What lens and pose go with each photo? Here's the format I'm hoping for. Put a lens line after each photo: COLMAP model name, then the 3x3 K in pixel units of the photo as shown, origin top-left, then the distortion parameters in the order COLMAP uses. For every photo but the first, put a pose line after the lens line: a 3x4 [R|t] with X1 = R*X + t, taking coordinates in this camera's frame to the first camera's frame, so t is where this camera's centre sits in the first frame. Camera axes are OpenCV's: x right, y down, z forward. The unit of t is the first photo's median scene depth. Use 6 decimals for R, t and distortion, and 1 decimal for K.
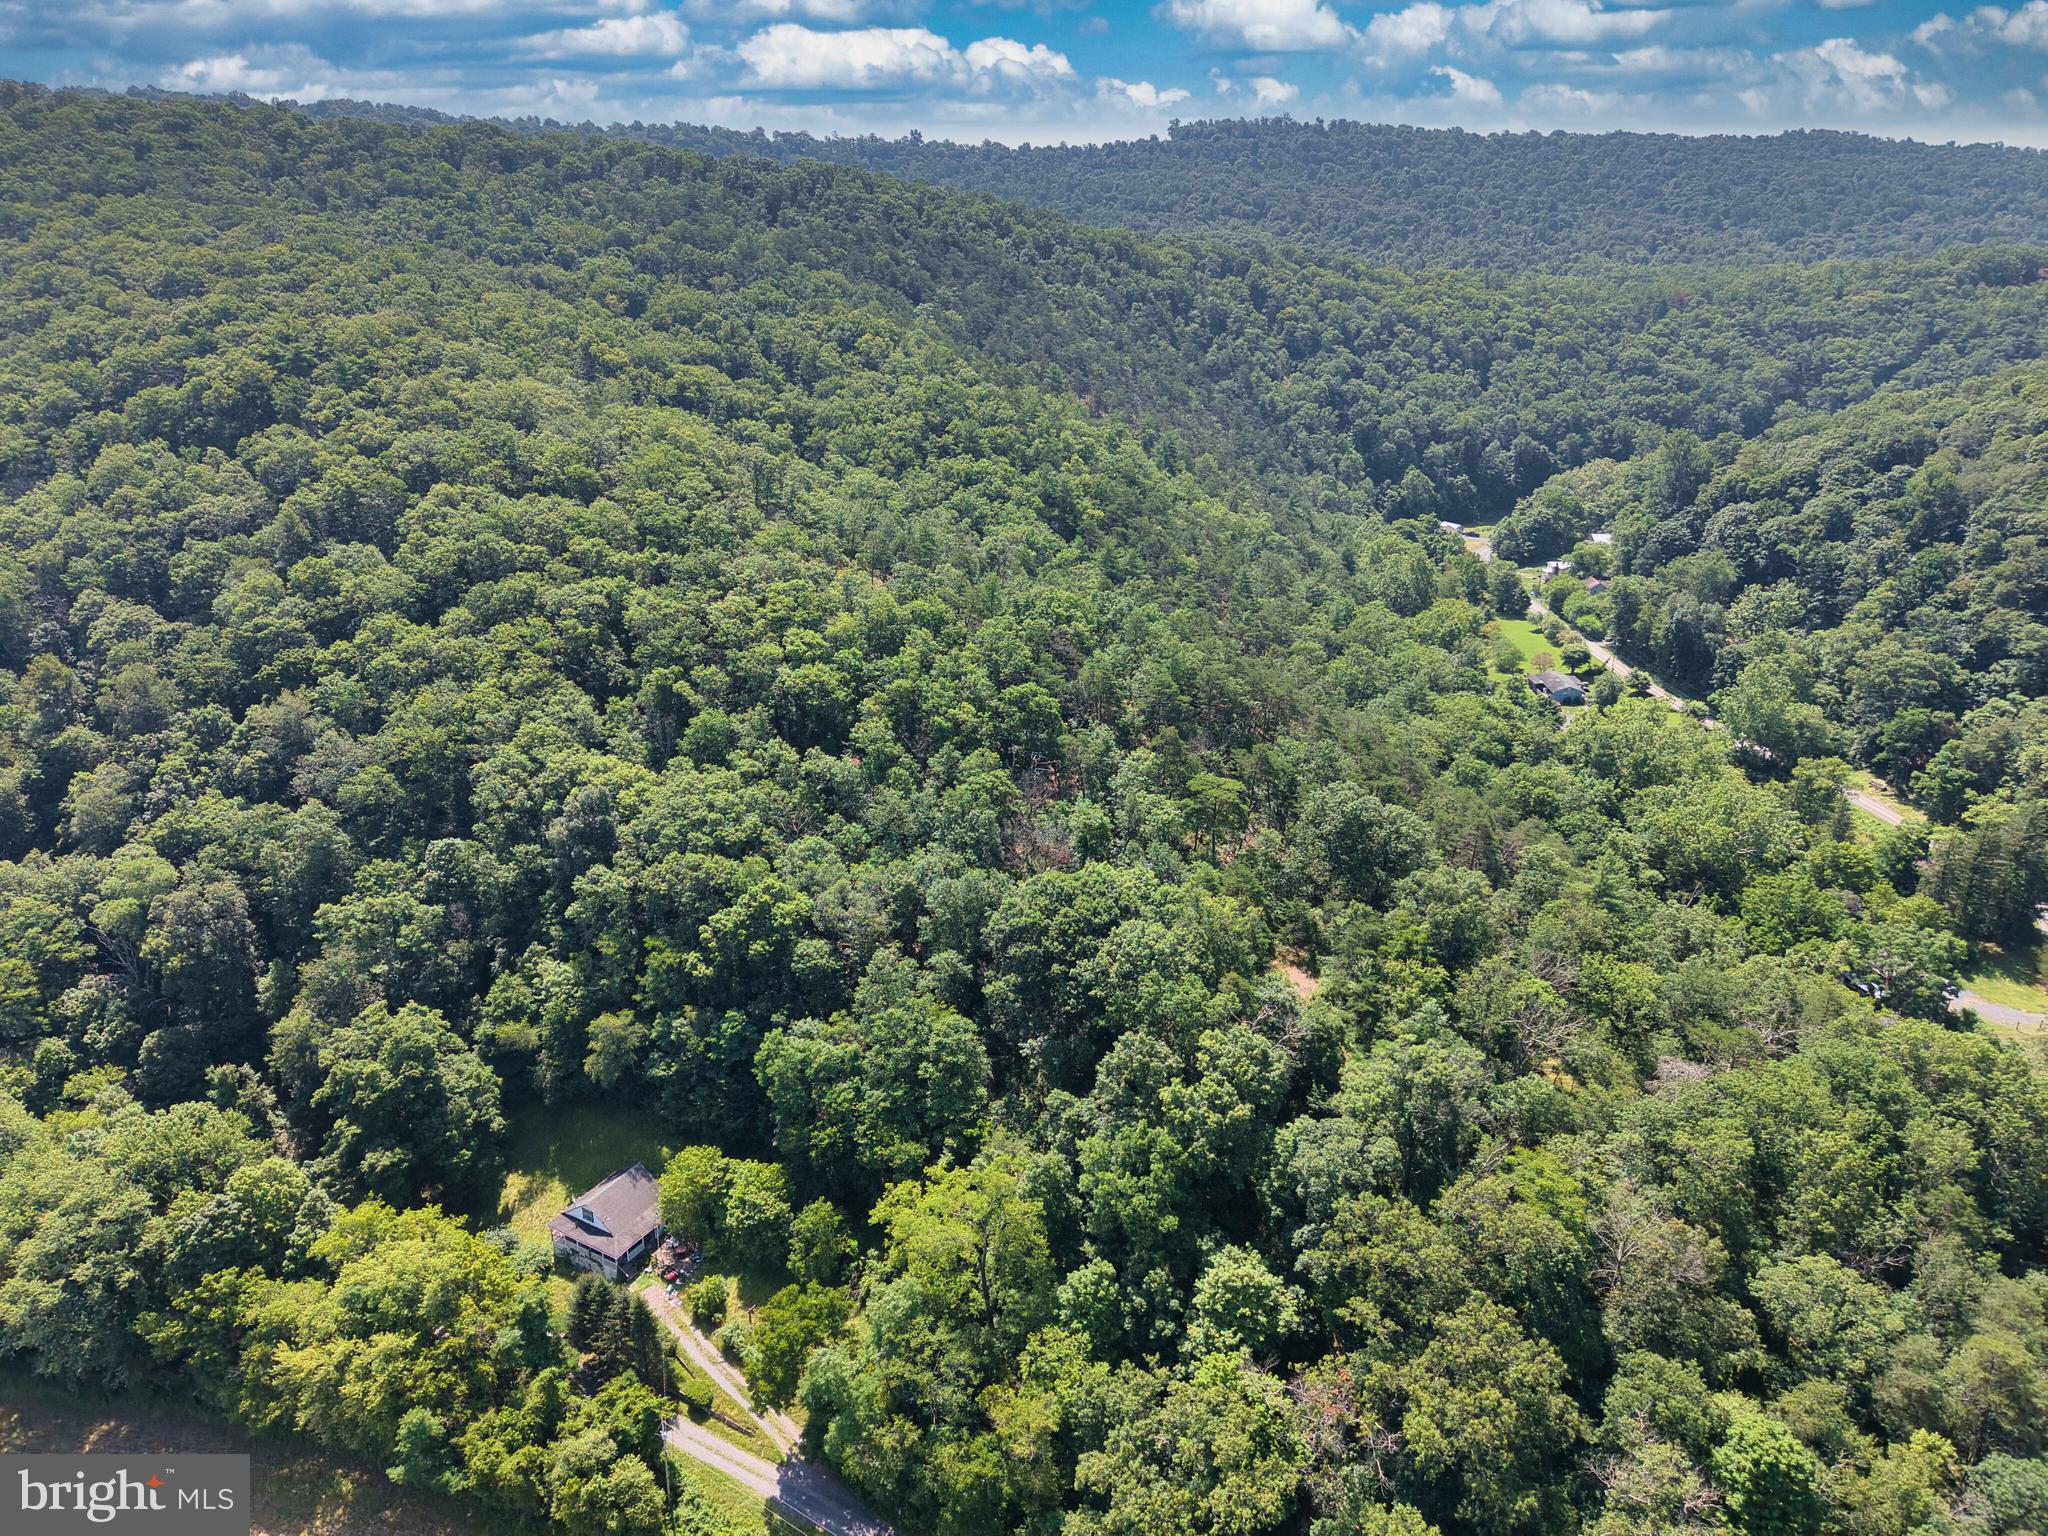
lens RADIAL K [[1373.3, 0, 1013.8], [0, 1373.3, 755.4], [0, 0, 1]] dist [0.015644, -0.010606]
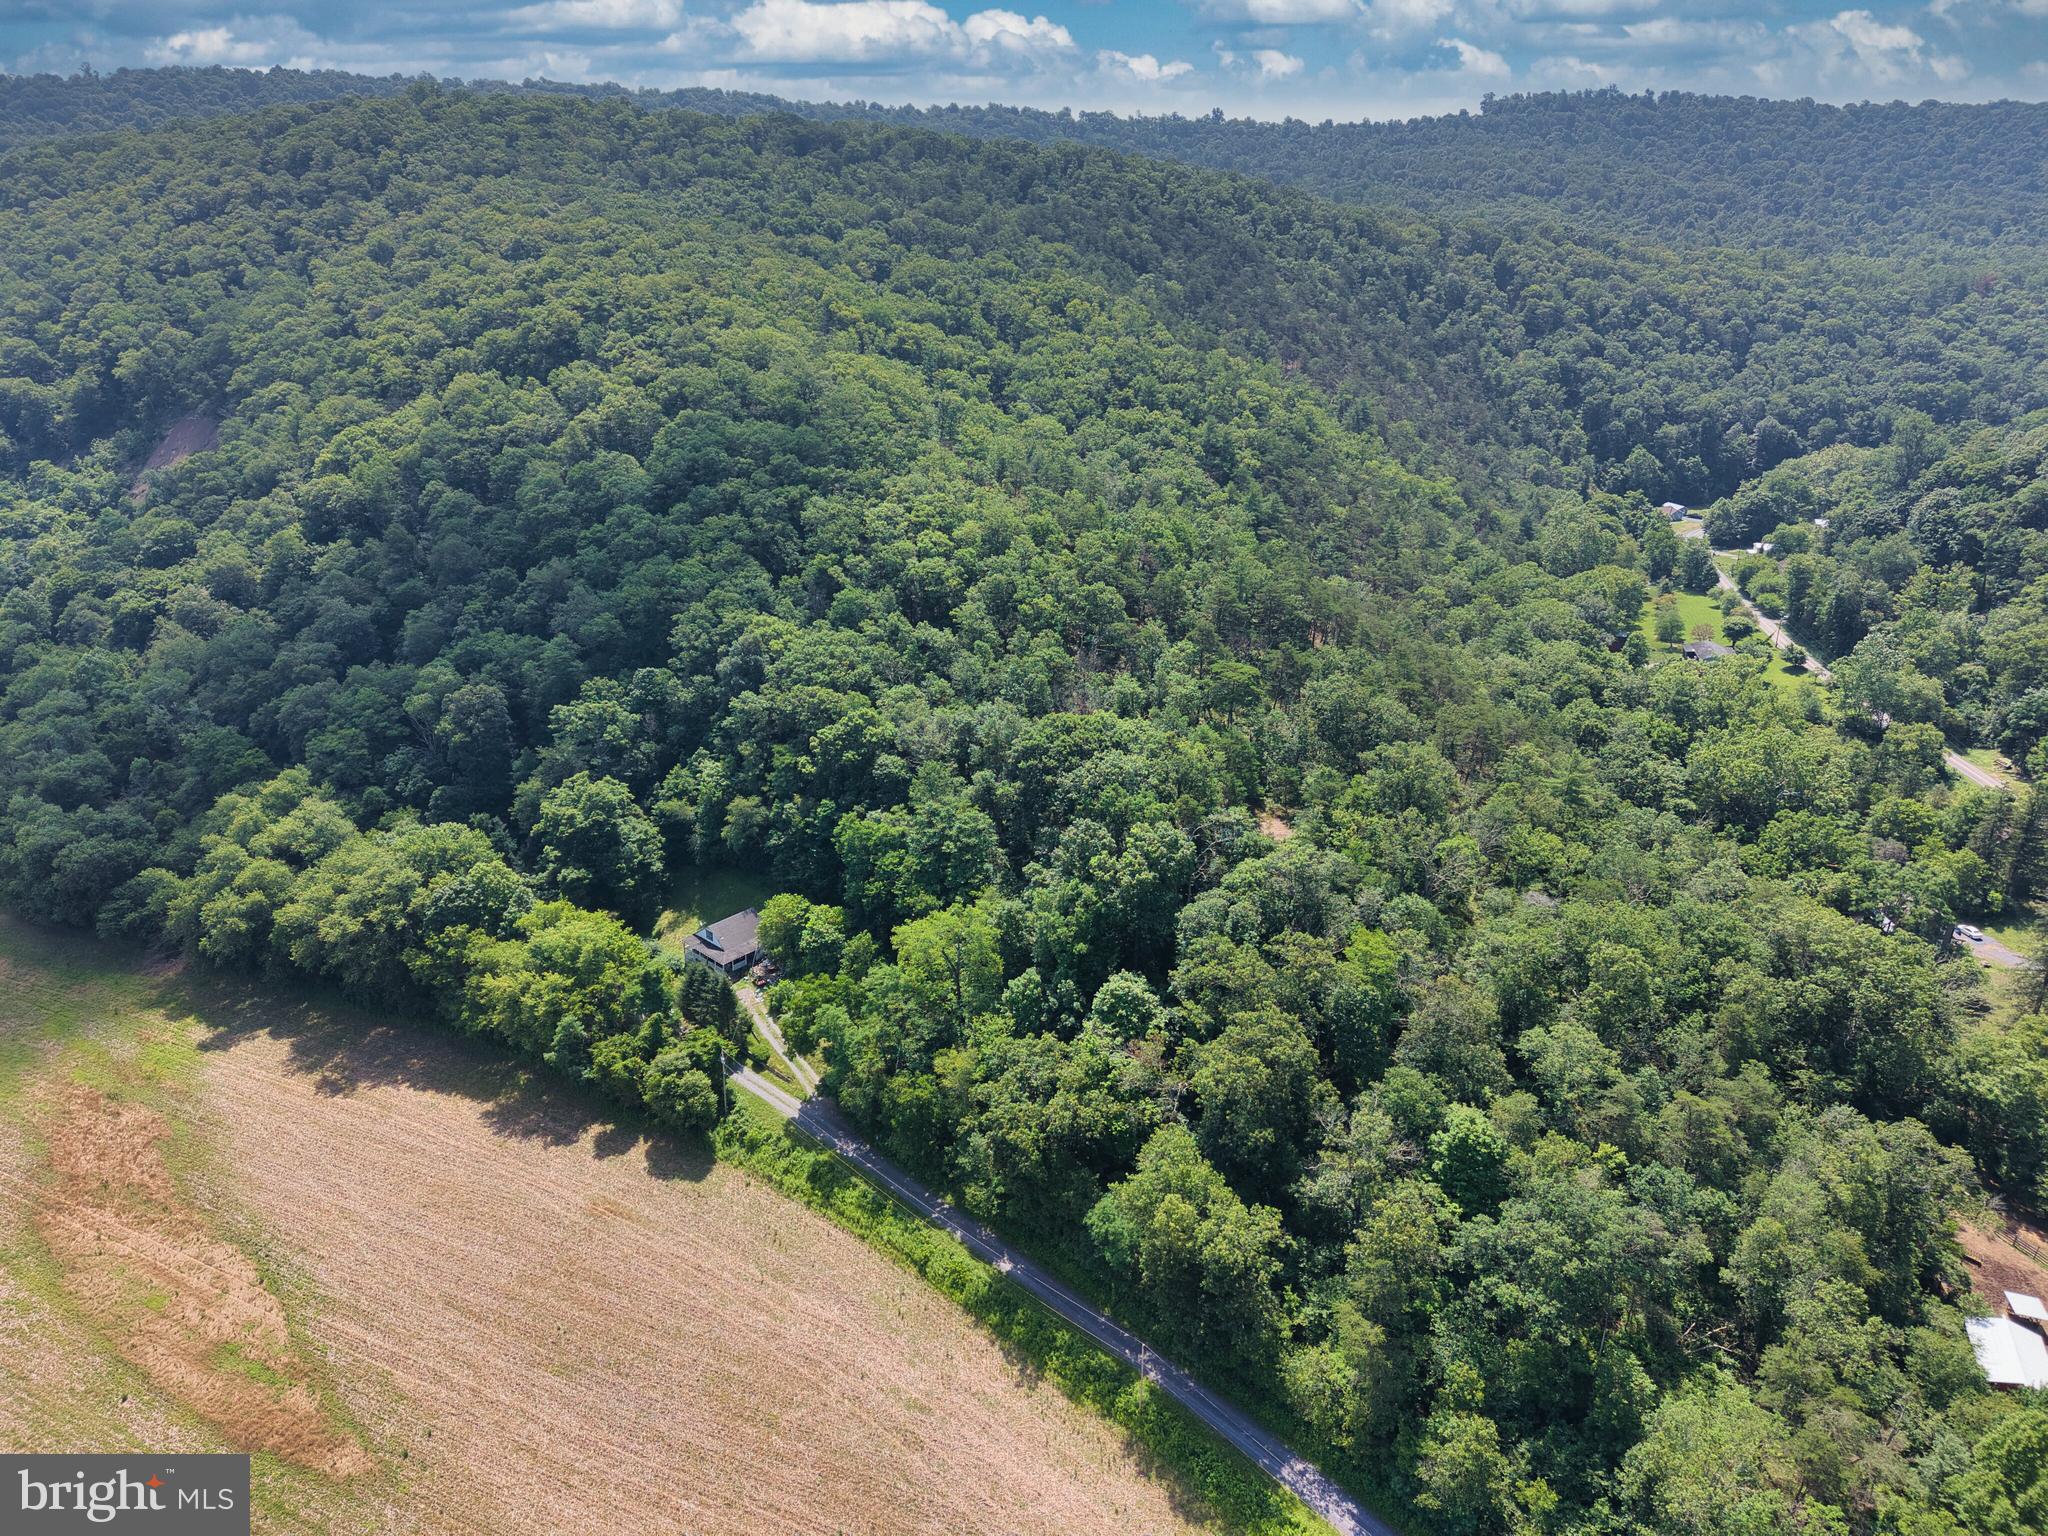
lens RADIAL K [[1369.9, 0, 1013.1], [0, 1369.9, 759.4], [0, 0, 1]] dist [0.017341, -0.013566]
pose [[0.974873, 0.086029, -0.205480, 0.166861], [-0.082412, 0.996256, 0.026113, 0.067988], [0.206957, -0.008522, 0.978313, -0.175736]]
